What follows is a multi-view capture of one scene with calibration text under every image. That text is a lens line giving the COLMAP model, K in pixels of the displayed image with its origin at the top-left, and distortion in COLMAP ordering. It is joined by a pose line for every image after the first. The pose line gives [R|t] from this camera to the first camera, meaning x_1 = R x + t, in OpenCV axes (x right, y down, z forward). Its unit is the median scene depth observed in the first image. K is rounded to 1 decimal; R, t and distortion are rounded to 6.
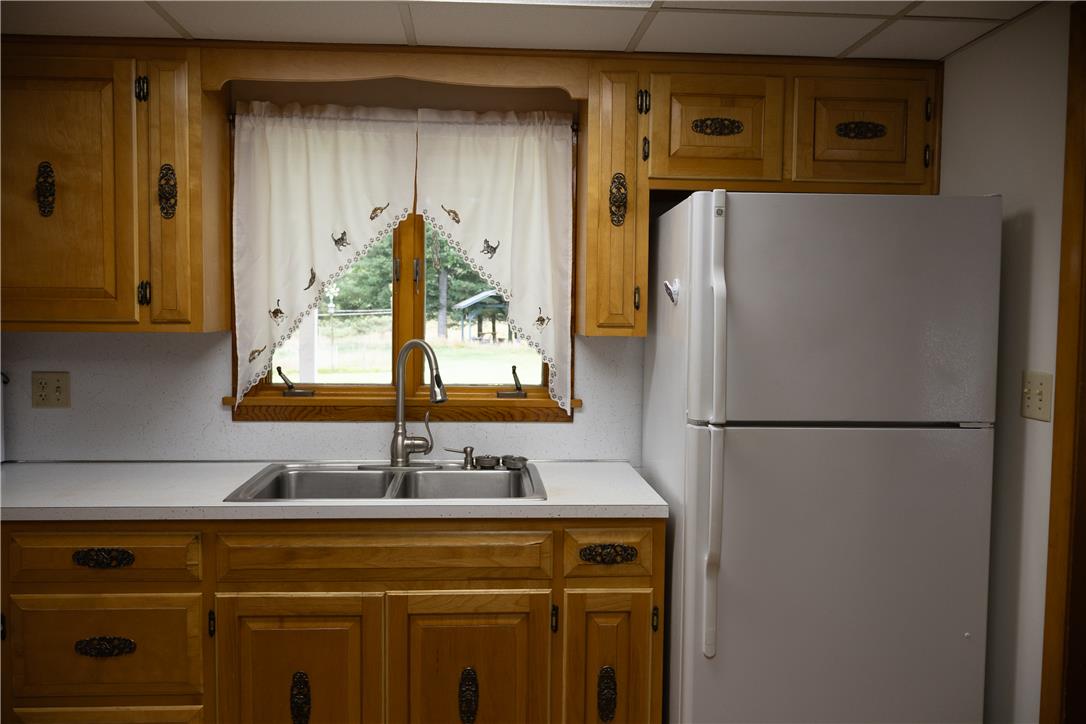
lens RADIAL K [[910.7, 0, 543.0], [0, 910.7, 362.0], [0, 0, 1]] dist [0.008036, 0.004380]
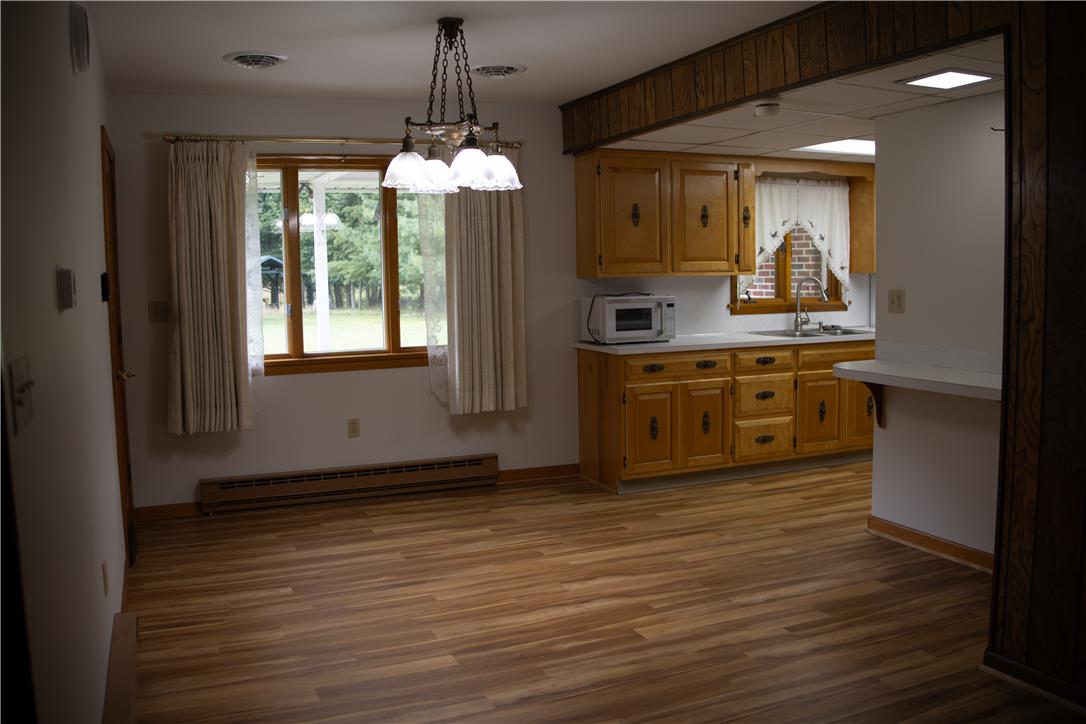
lens RADIAL K [[900.6, 0, 543.0], [0, 900.6, 362.0], [0, 0, 1]] dist [-0.118485, -0.000383]
pose [[0.943121, -0.059150, 0.327146, -1.545253], [0.045024, 0.997704, 0.050593, 0.048663], [-0.329387, -0.032986, 0.943619, -0.969982]]
